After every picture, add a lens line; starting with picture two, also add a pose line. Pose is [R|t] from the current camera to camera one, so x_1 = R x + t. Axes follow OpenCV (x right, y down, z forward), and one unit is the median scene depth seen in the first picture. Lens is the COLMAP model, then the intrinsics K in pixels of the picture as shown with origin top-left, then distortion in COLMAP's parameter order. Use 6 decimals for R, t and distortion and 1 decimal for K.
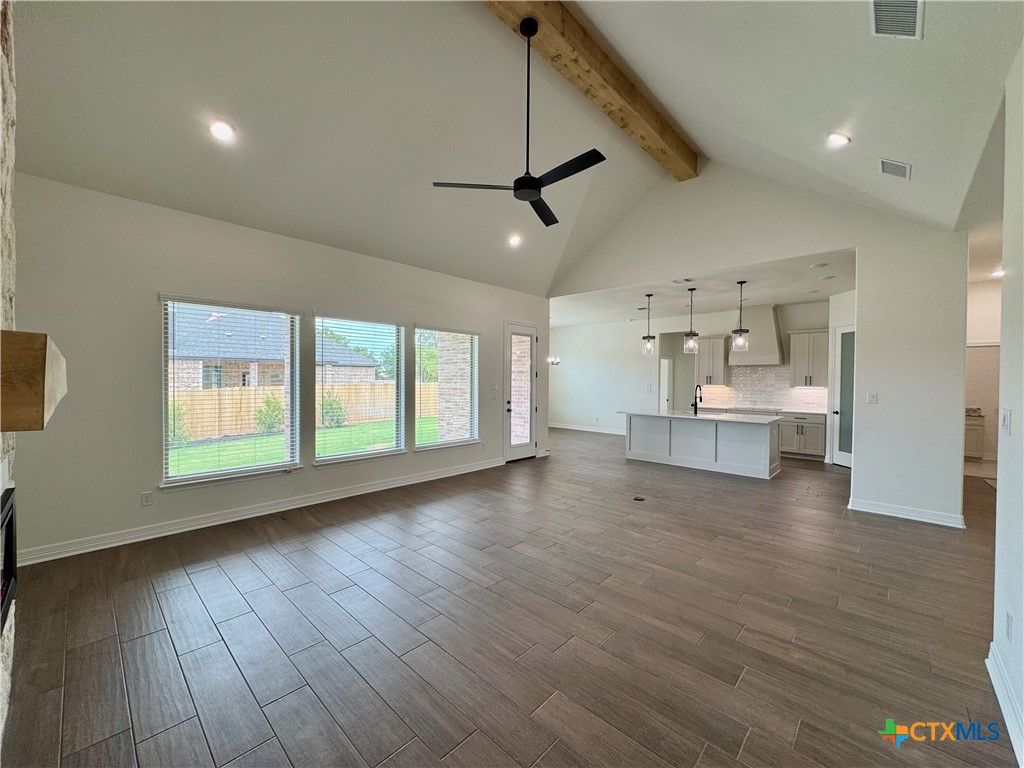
lens RADIAL K [[408.7, 0, 511.6], [0, 408.7, 384.1], [0, 0, 1]] dist [-0.002481, 0.000482]
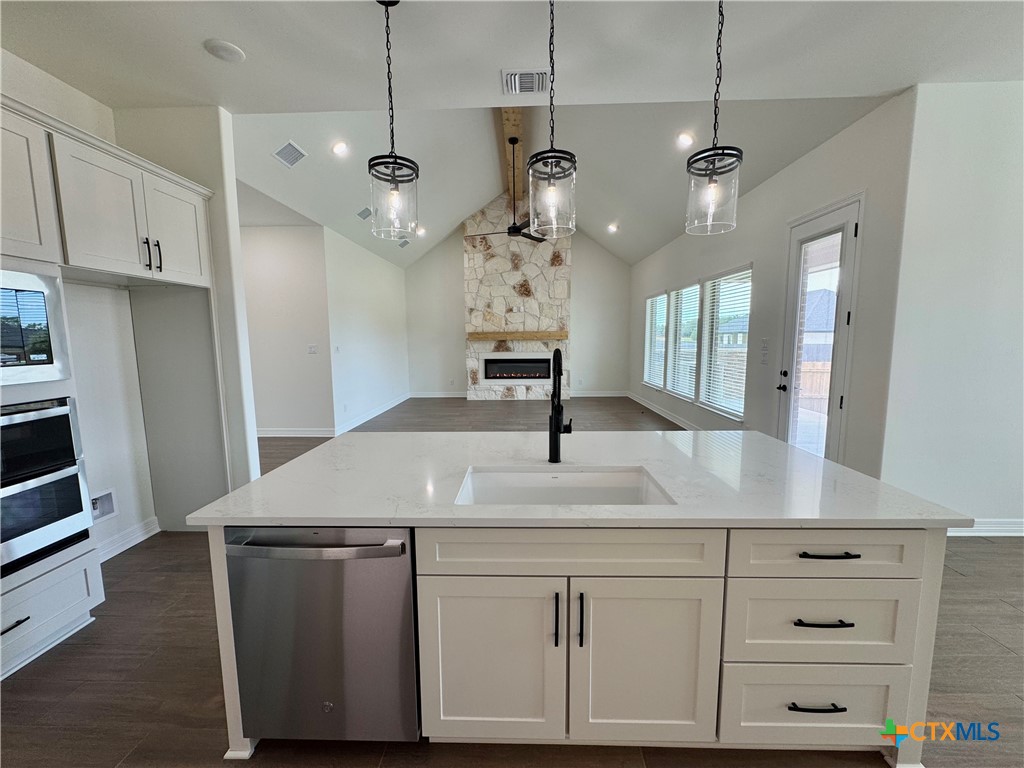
lens RADIAL K [[408.7, 0, 511.6], [0, 408.7, 384.1], [0, 0, 1]] dist [-0.002481, 0.000482]
pose [[-0.748072, 0.075345, -0.659327, 0.698691], [-0.005160, 0.992843, 0.119311, -0.006257], [0.663598, 0.092655, -0.742329, 1.285688]]
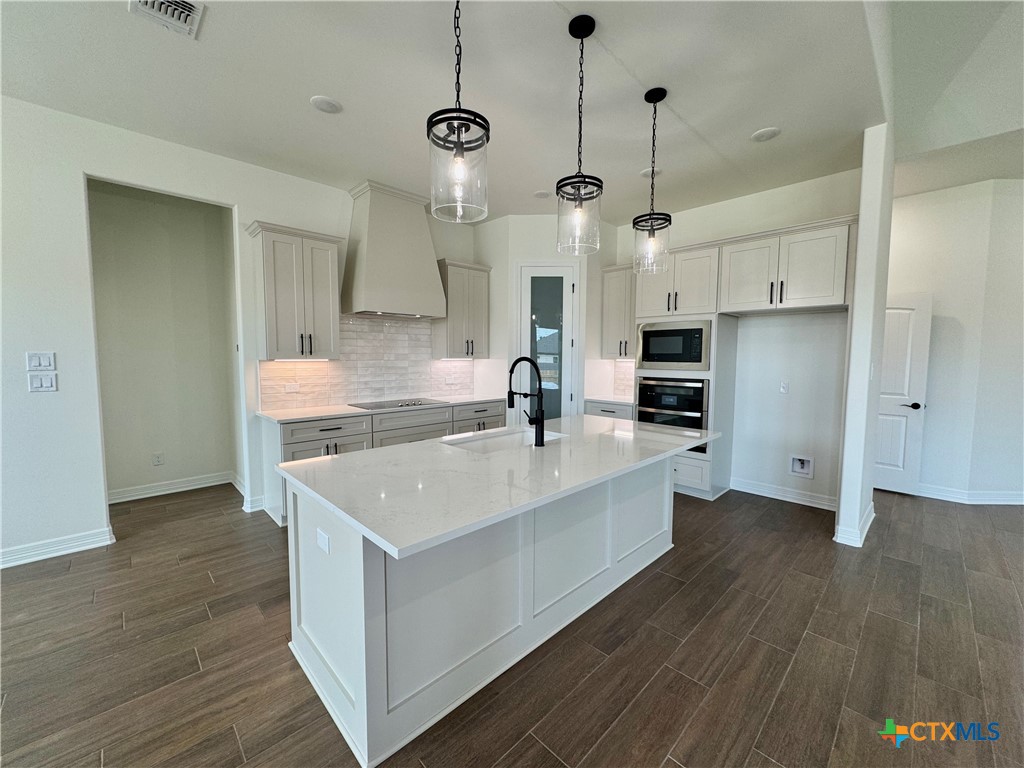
lens RADIAL K [[408.7, 0, 511.6], [0, 408.7, 384.1], [0, 0, 1]] dist [-0.002481, 0.000482]
pose [[0.041721, -0.079601, 0.995953, 0.139196], [0.009506, 0.996808, 0.079272, -0.002877], [-0.999084, 0.006160, 0.042344, 1.109396]]
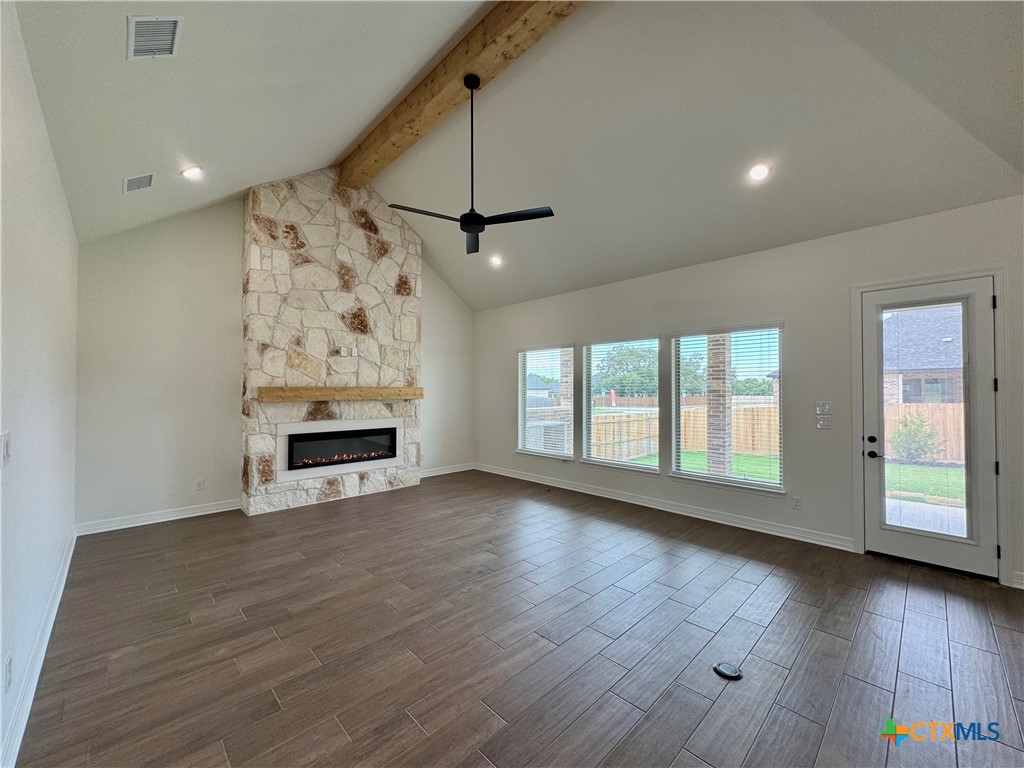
lens RADIAL K [[408.7, 0, 511.6], [0, 408.7, 384.1], [0, 0, 1]] dist [-0.002481, 0.000482]
pose [[-0.045625, -0.023229, -0.998689, 0.599220], [-0.014204, 0.999644, -0.022602, -0.009221], [0.998858, 0.013154, -0.045939, 0.615176]]
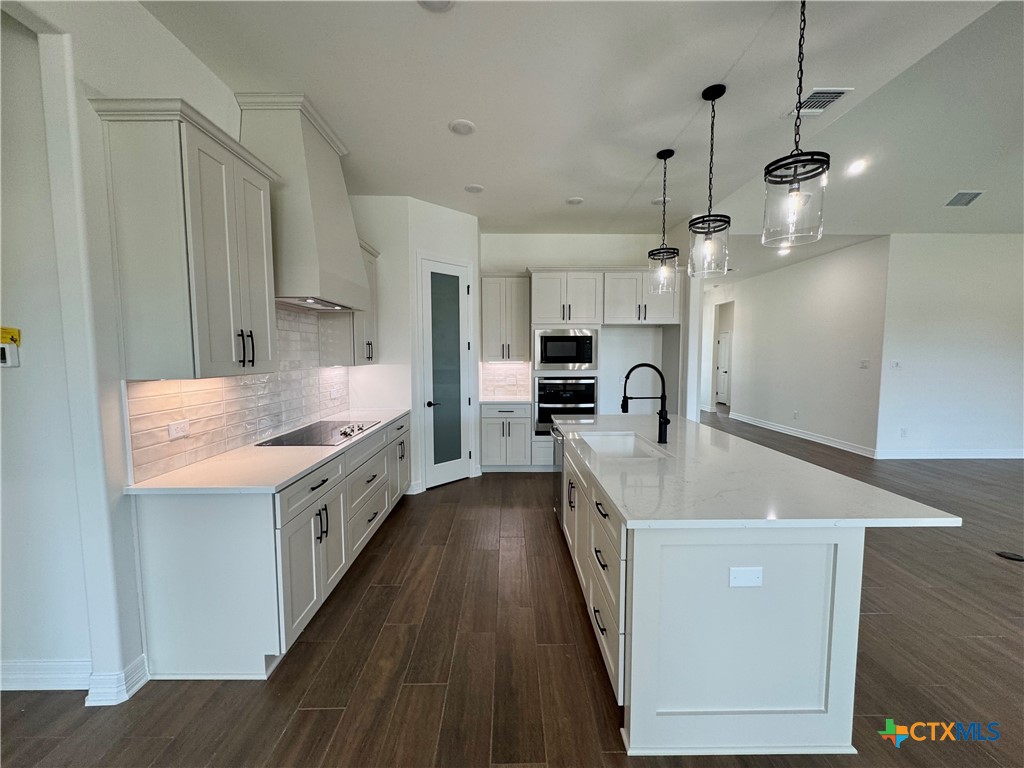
lens RADIAL K [[408.7, 0, 511.6], [0, 408.7, 384.1], [0, 0, 1]] dist [-0.002481, 0.000482]
pose [[-0.692740, -0.059038, 0.718767, 0.313150], [0.007850, 0.995967, 0.089372, -0.014150], [-0.721145, 0.067554, -0.689483, 1.479381]]
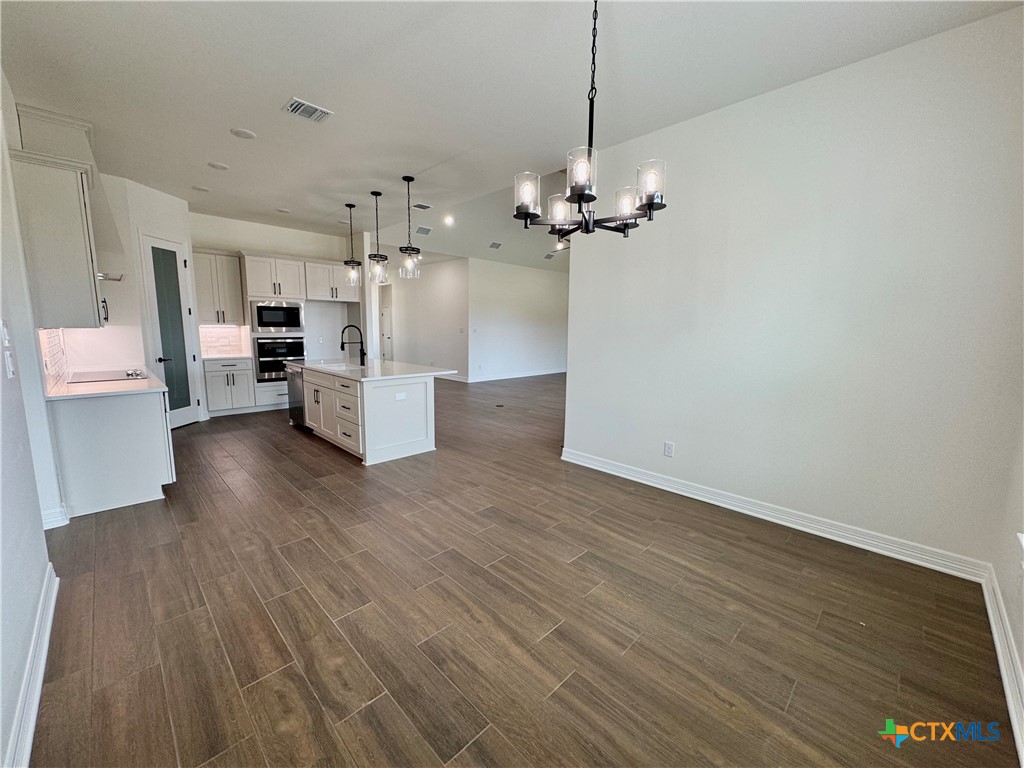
lens RADIAL K [[408.7, 0, 511.6], [0, 408.7, 384.1], [0, 0, 1]] dist [-0.002481, 0.000482]
pose [[-0.999263, -0.026098, 0.028132, 0.180812], [-0.021448, 0.987758, 0.154509, -0.013528], [-0.031820, 0.153792, -0.987591, 1.885523]]
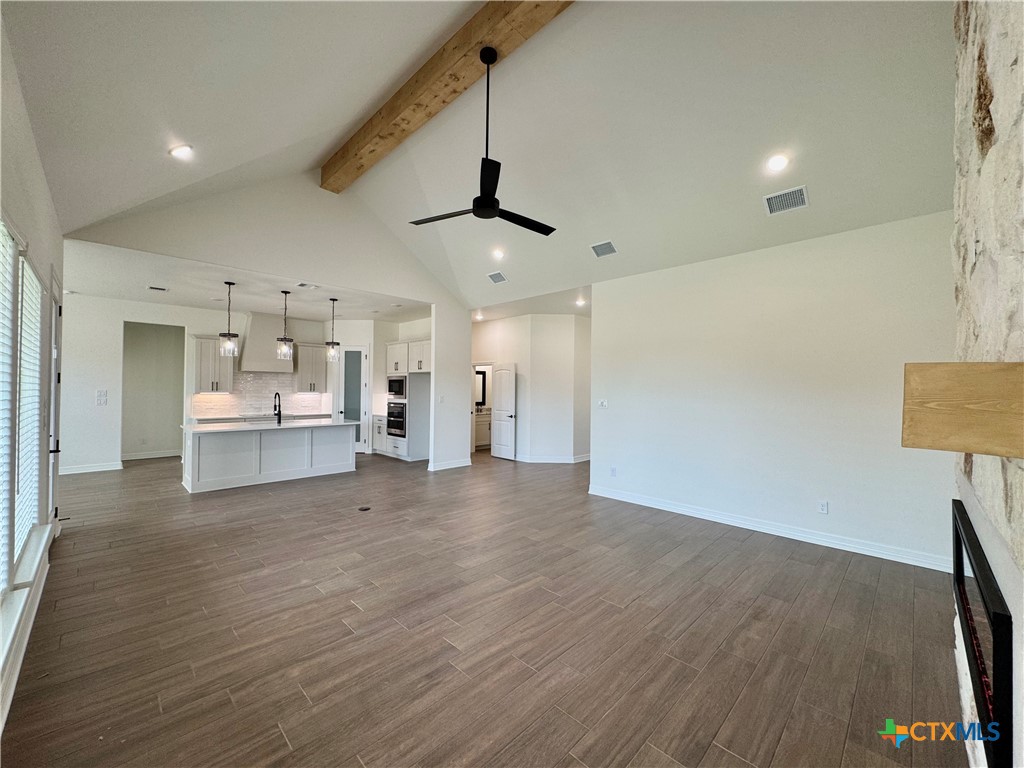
lens RADIAL K [[408.7, 0, 511.6], [0, 408.7, 384.1], [0, 0, 1]] dist [-0.002481, 0.000482]
pose [[0.026966, 0.003136, 0.999631, -0.526376], [0.005072, 0.999982, -0.003274, -0.013321], [-0.999623, 0.005158, 0.026950, 0.481013]]
